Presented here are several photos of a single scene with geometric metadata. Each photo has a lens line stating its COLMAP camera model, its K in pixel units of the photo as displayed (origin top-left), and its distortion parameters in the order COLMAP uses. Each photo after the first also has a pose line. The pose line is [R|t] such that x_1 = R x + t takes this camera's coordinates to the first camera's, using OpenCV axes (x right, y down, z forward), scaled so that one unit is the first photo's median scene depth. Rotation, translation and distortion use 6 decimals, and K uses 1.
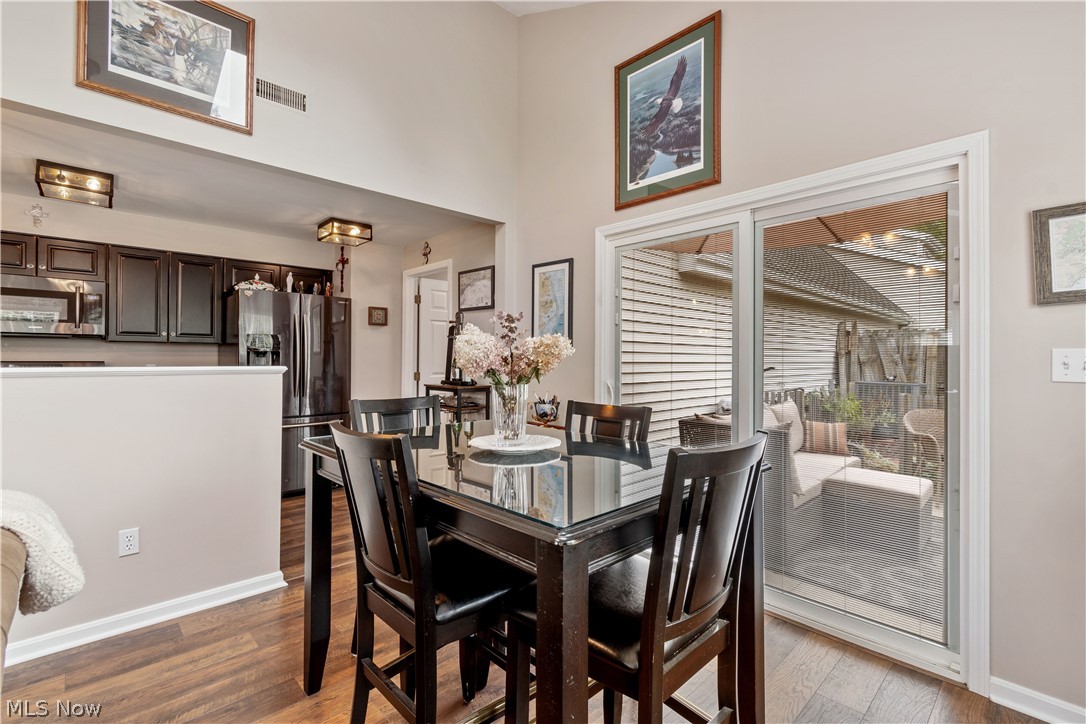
lens RADIAL K [[481.5, 0, 551.8], [0, 481.5, 357.7], [0, 0, 1]] dist [-0.000238, -0.000430]
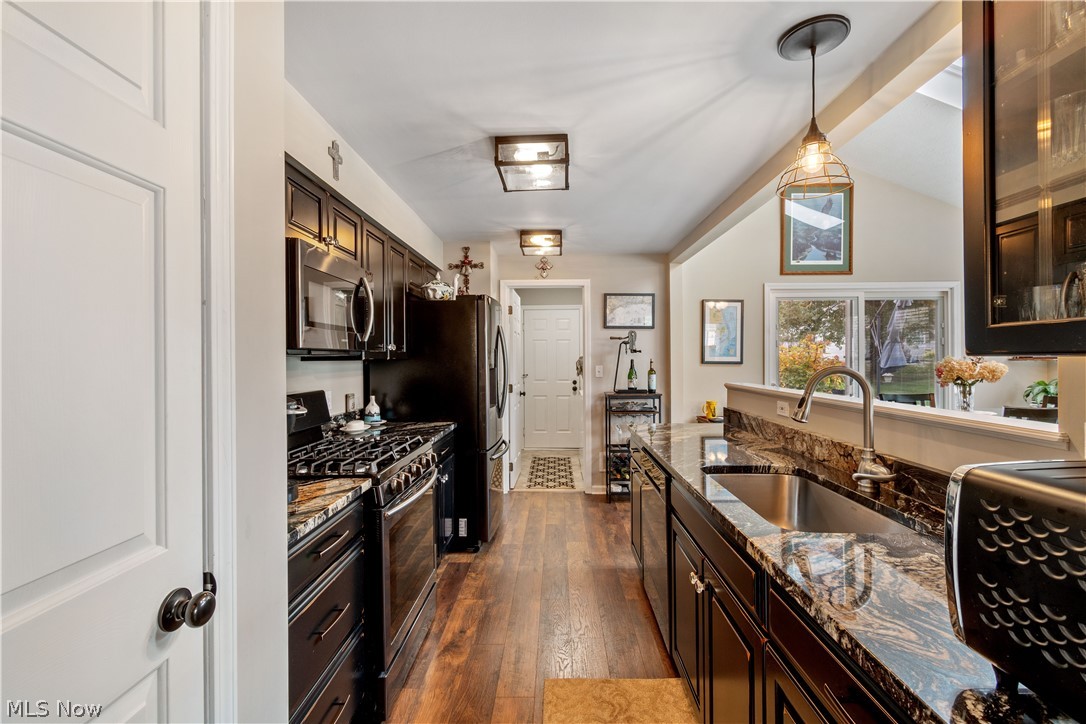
lens RADIAL K [[468.4, 0, 545.5], [0, 468.4, 356.1], [0, 0, 1]] dist [0.000078, -0.000091]
pose [[0.711290, -0.006092, 0.702872, -1.343101], [0.008577, 0.999963, -0.000012, -0.041133], [-0.702846, 0.006037, 0.711317, 0.406019]]
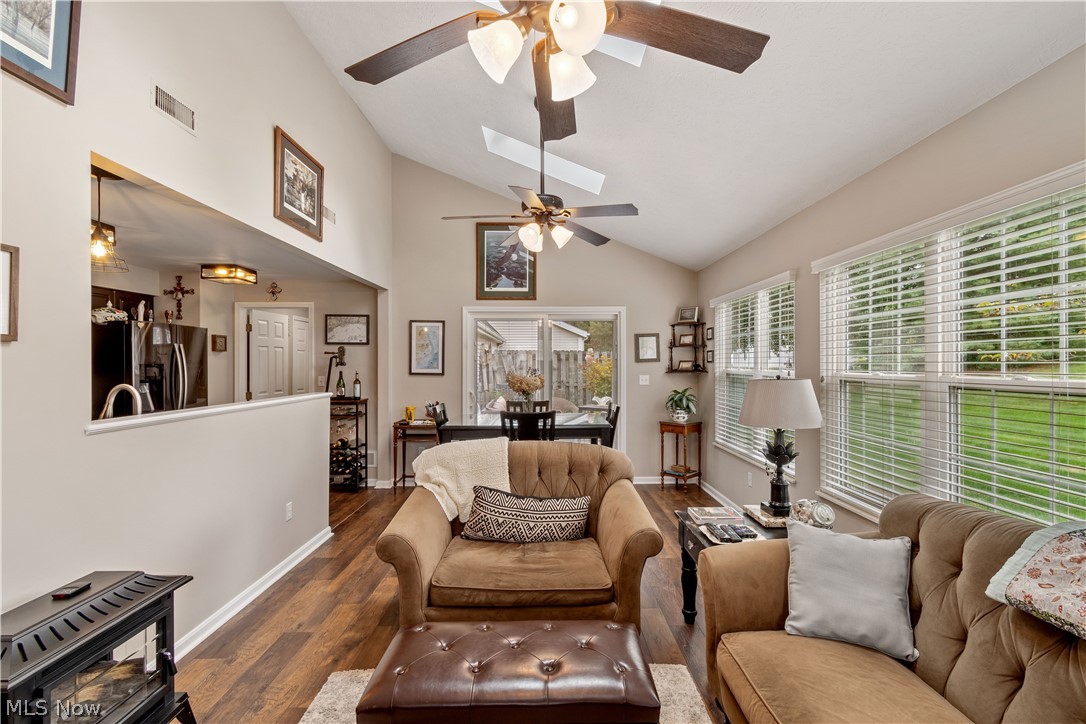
lens RADIAL K [[481.5, 0, 551.8], [0, 481.5, 357.7], [0, 0, 1]] dist [-0.000238, -0.000430]
pose [[0.682398, 0.001040, 0.730980, -0.923862], [0.005750, 0.999960, -0.006791, -0.059559], [-0.730959, 0.008837, 0.682365, -0.430841]]
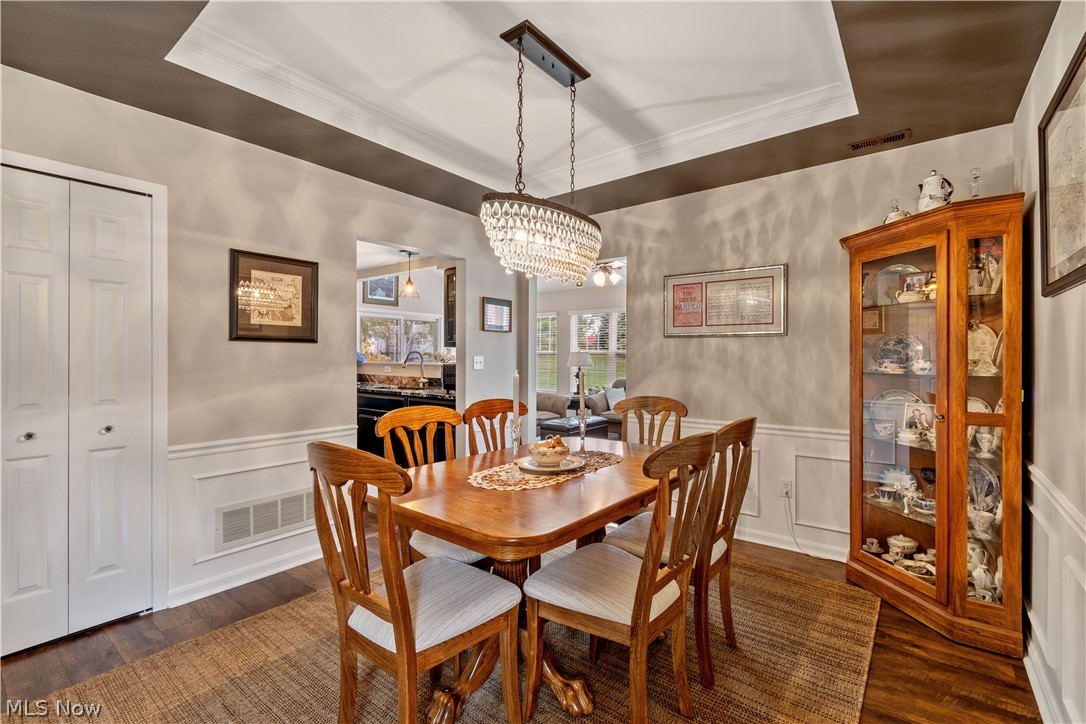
lens RADIAL K [[481.5, 0, 551.8], [0, 481.5, 357.7], [0, 0, 1]] dist [-0.000238, -0.000430]
pose [[-0.153723, -0.012079, 0.988040, -2.453779], [0.006411, 0.999892, 0.013222, -0.022482], [-0.988093, 0.008367, -0.153629, 0.328109]]
